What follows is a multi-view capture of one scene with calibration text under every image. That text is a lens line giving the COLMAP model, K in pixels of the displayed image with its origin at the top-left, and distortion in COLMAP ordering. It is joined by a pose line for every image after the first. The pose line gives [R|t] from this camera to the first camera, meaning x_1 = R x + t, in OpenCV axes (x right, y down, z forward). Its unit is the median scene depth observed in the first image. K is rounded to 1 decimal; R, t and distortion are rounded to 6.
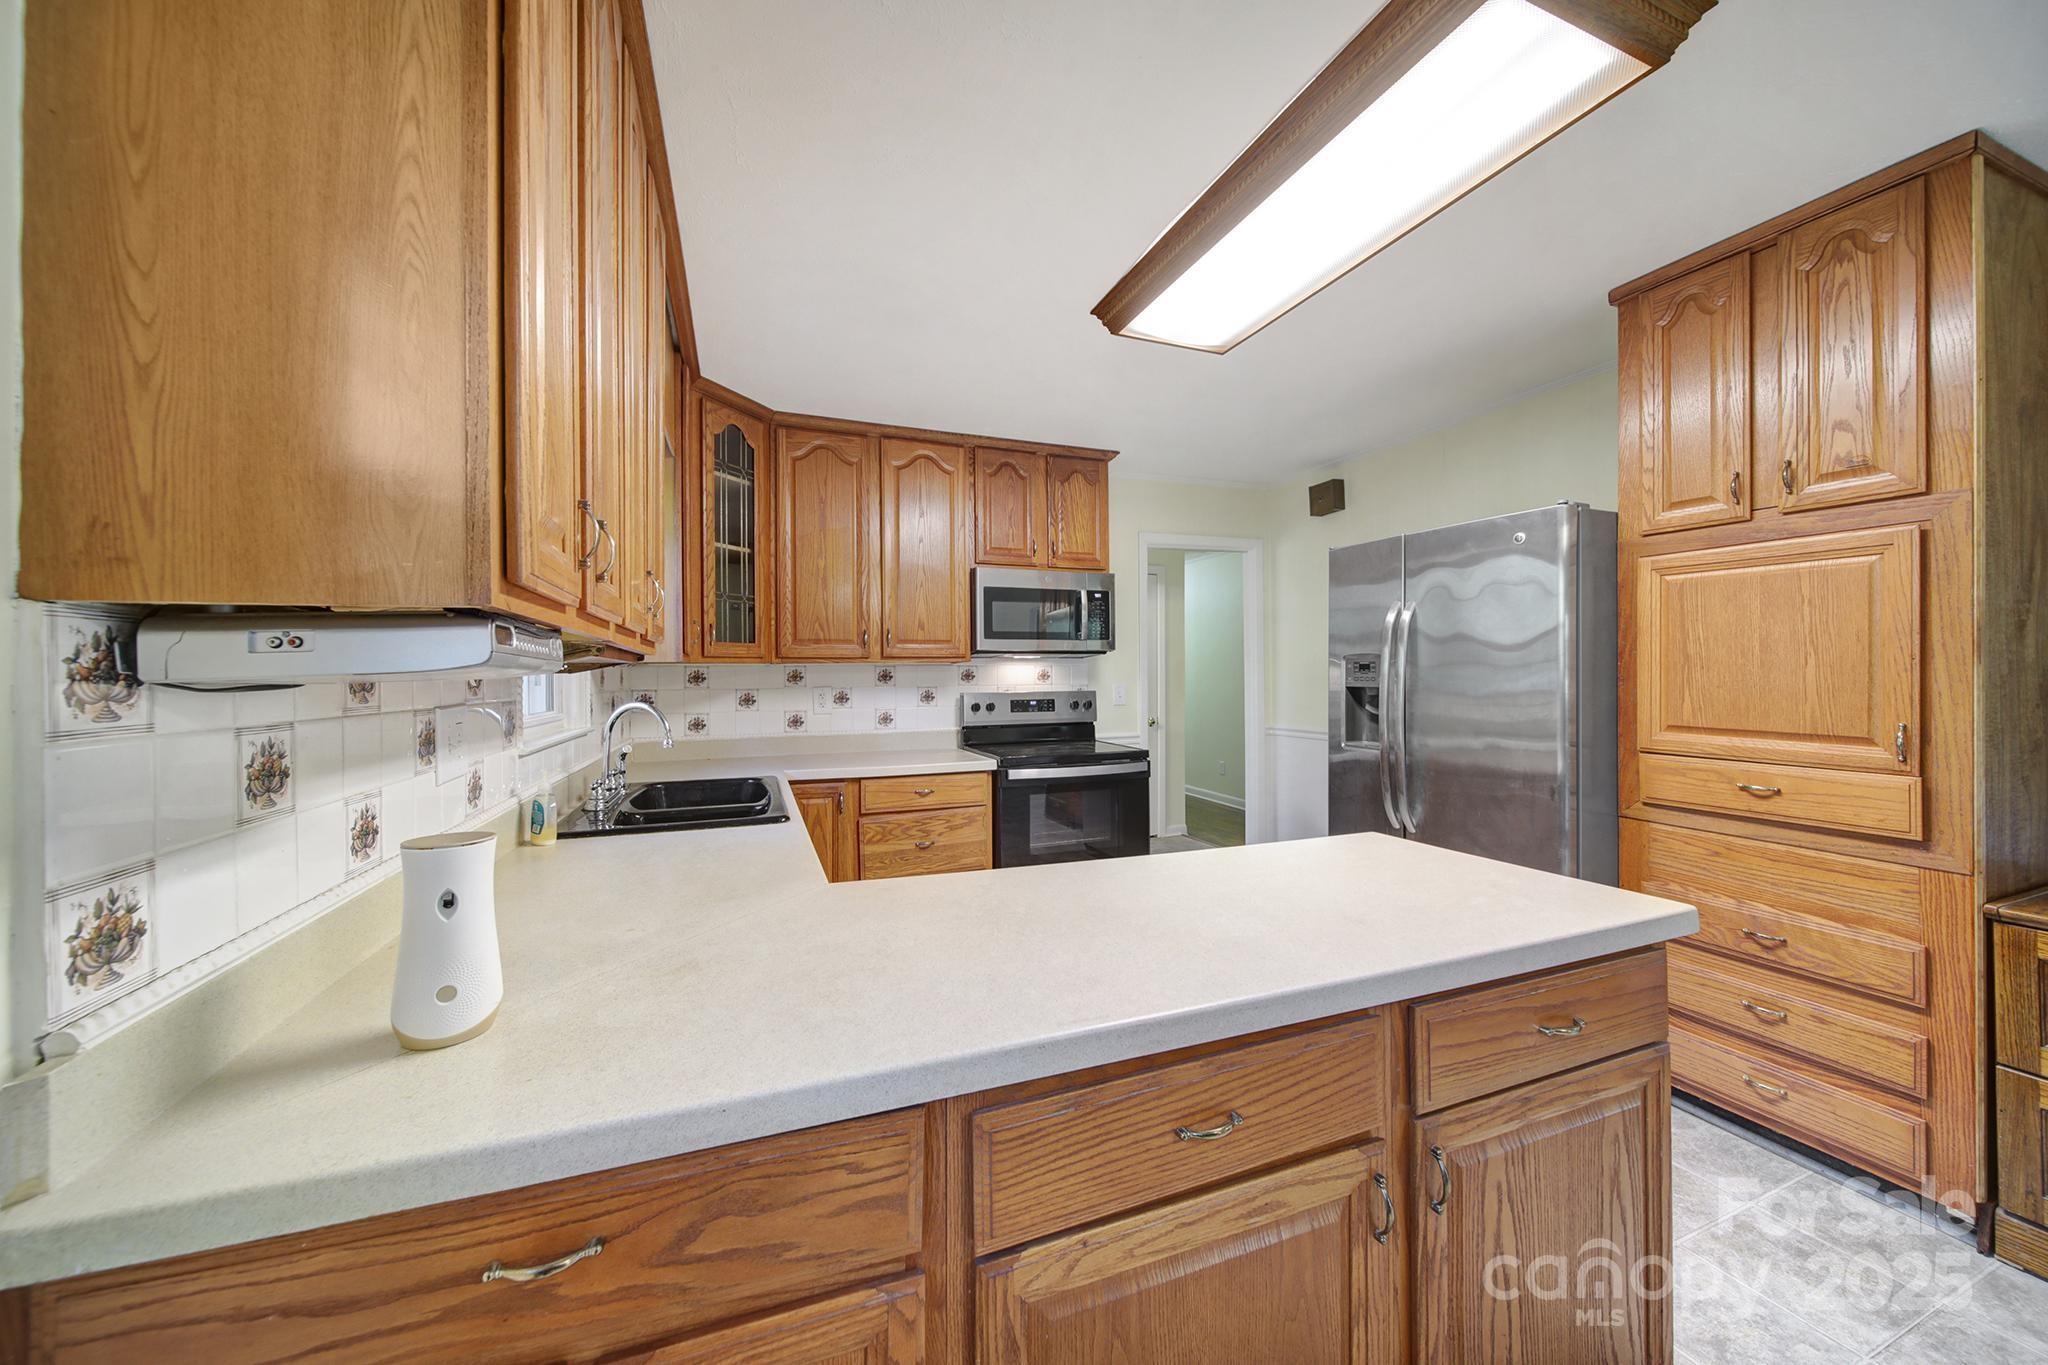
lens RADIAL K [[717.8, 0, 1022.7], [0, 717.8, 668.3], [0, 0, 1]] dist [-0.005238, -0.000410]
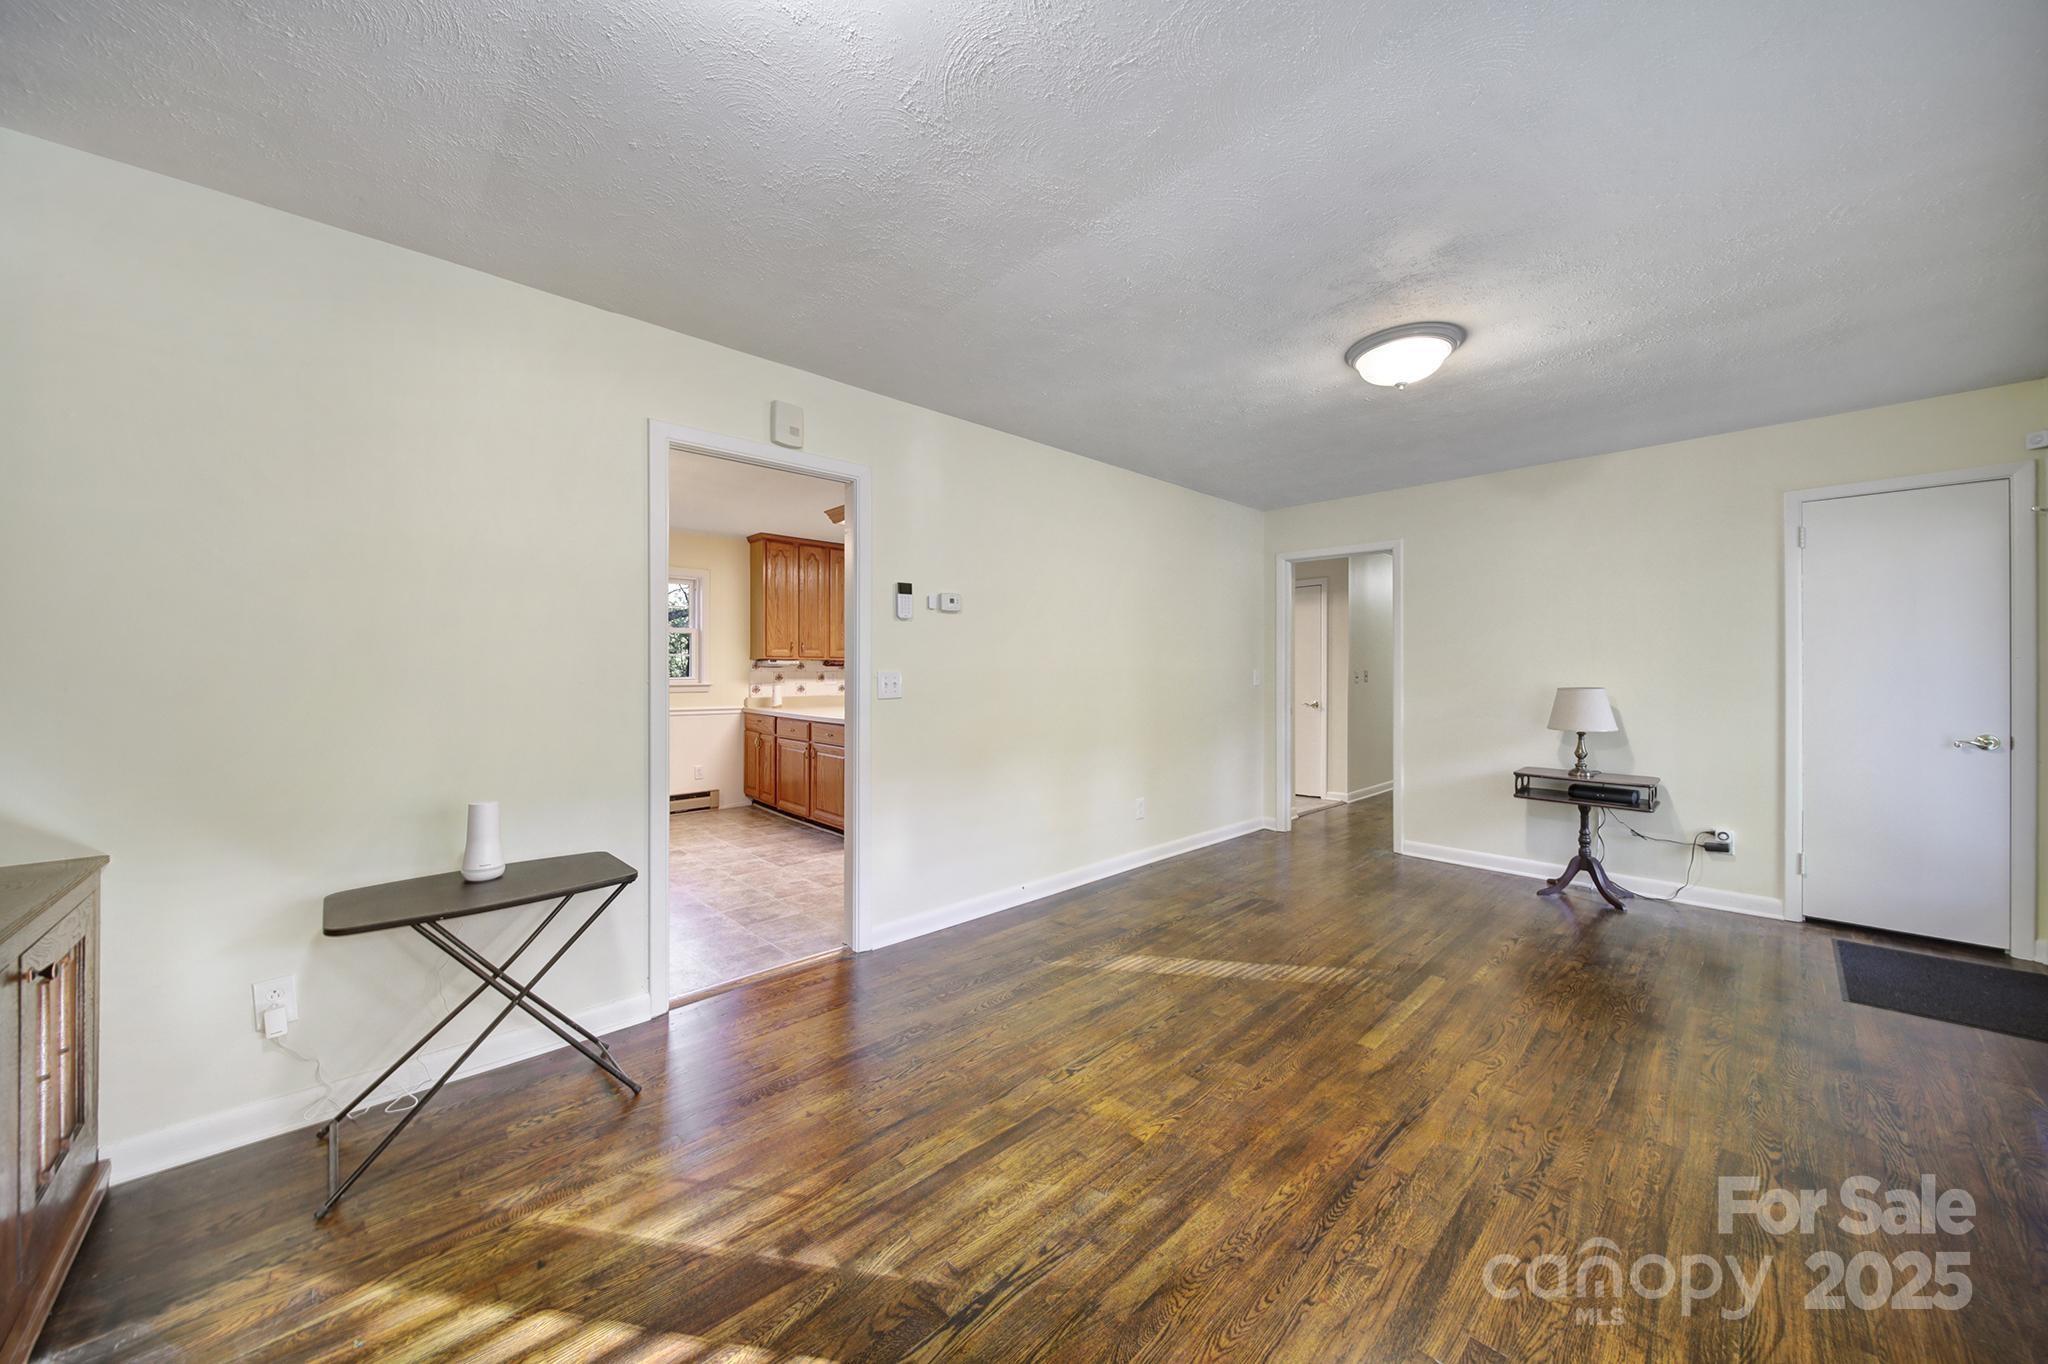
lens RADIAL K [[723.6, 0, 1022.7], [0, 723.6, 671.6], [0, 0, 1]] dist [-0.006918, -0.000197]
pose [[0.369911, 0.008028, -0.929033, 1.969629], [0.005496, 0.999926, 0.010829, 0.000511], [0.929051, -0.009112, 0.369839, 0.126769]]
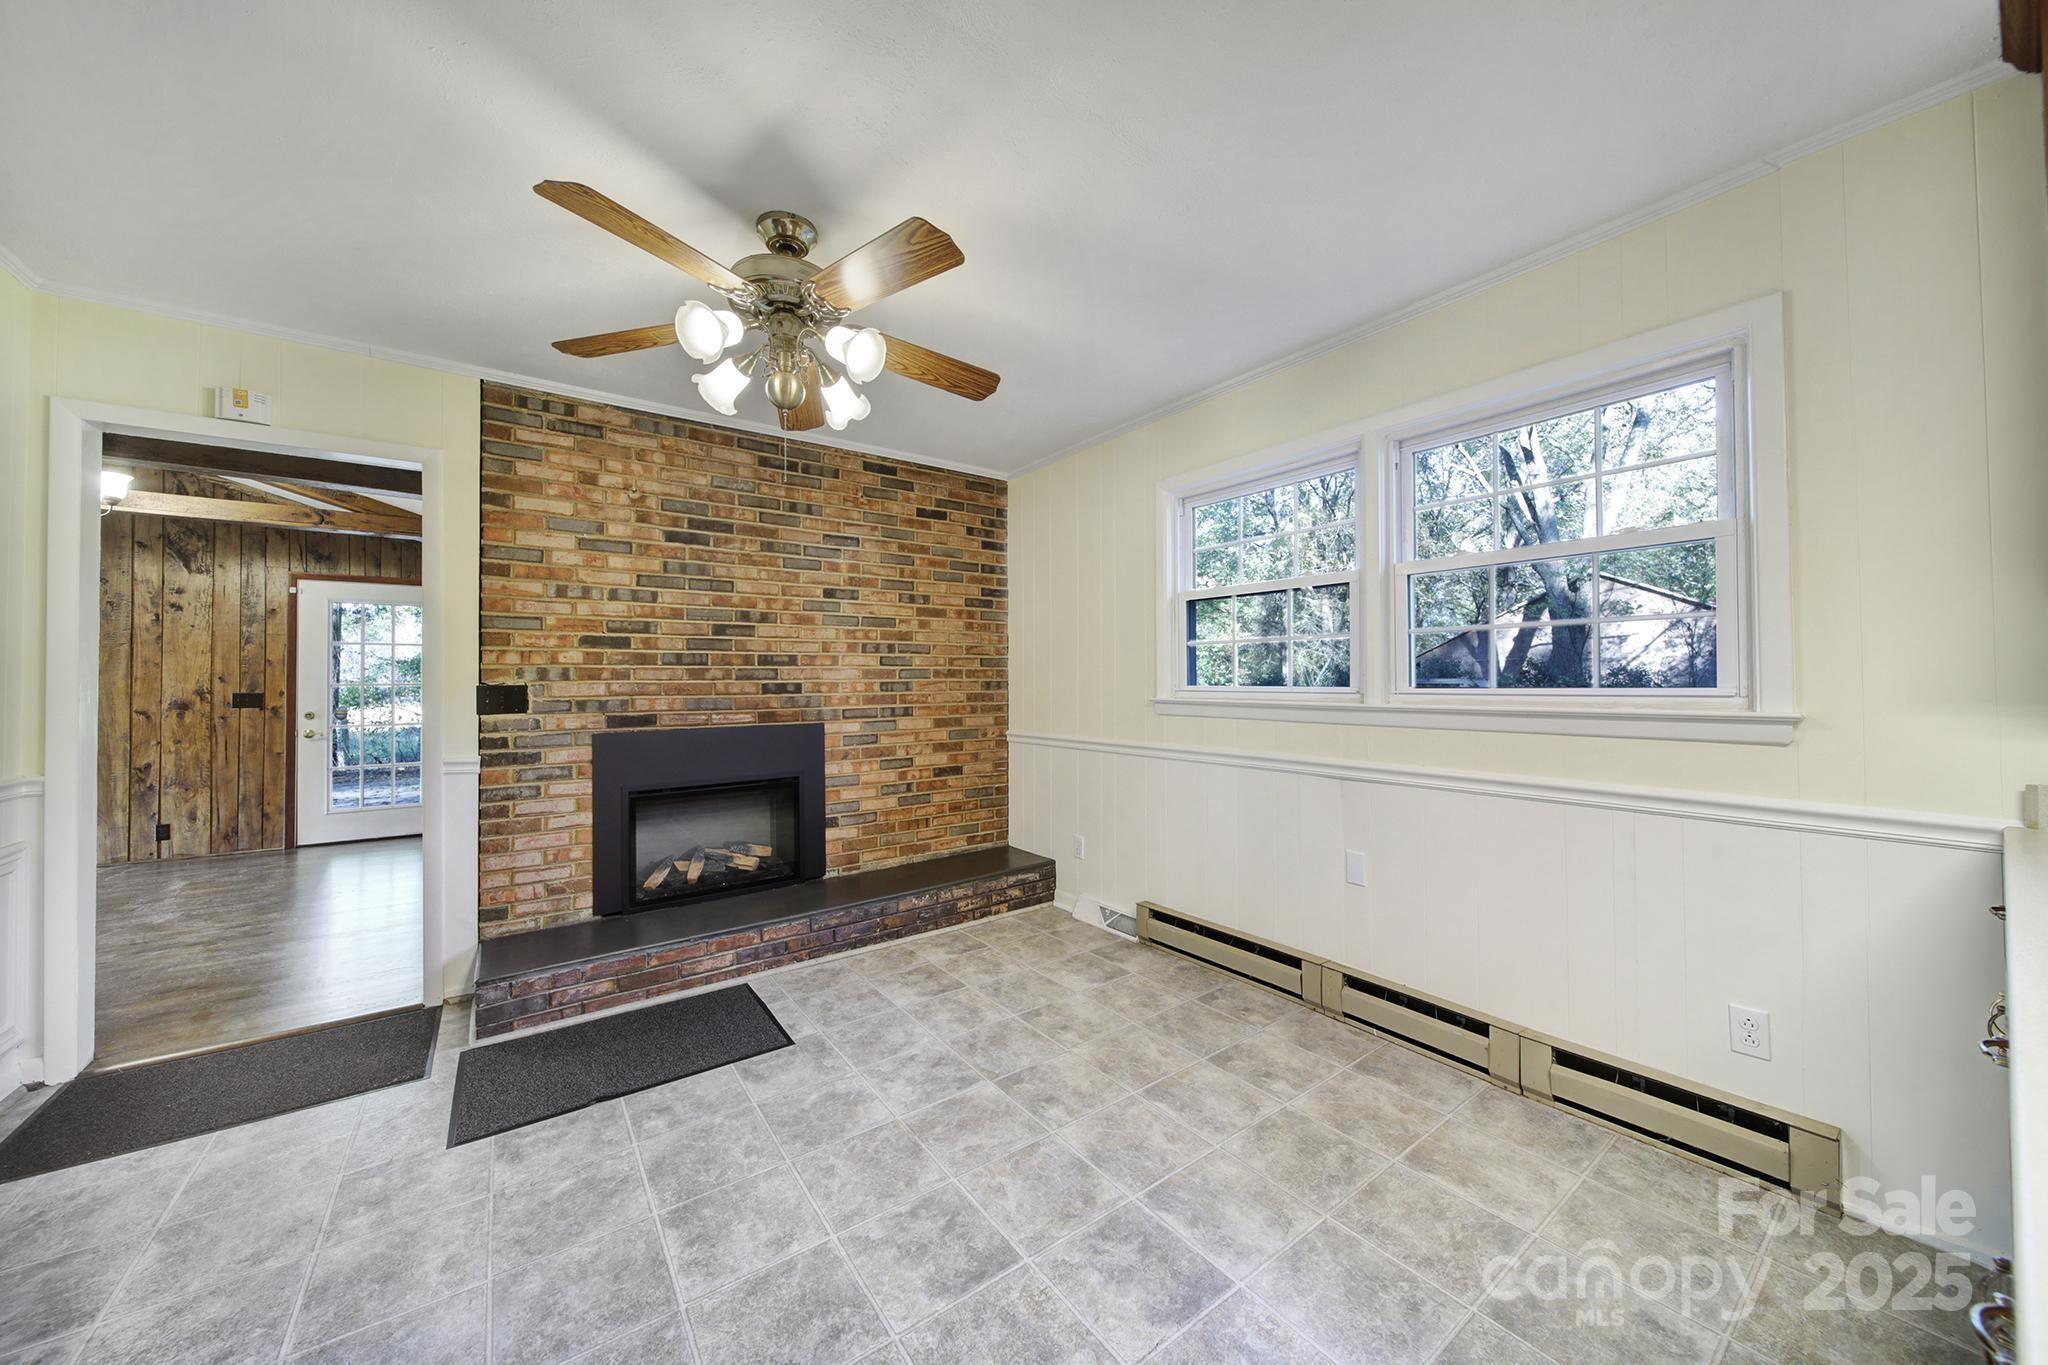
lens RADIAL K [[717.8, 0, 1022.7], [0, 717.8, 668.3], [0, 0, 1]] dist [-0.005238, -0.000410]
pose [[-0.967997, 0.010015, -0.250762, 0.482957], [0.017623, 0.999449, -0.028115, 0.022266], [0.250342, -0.031634, -0.967640, 0.423972]]
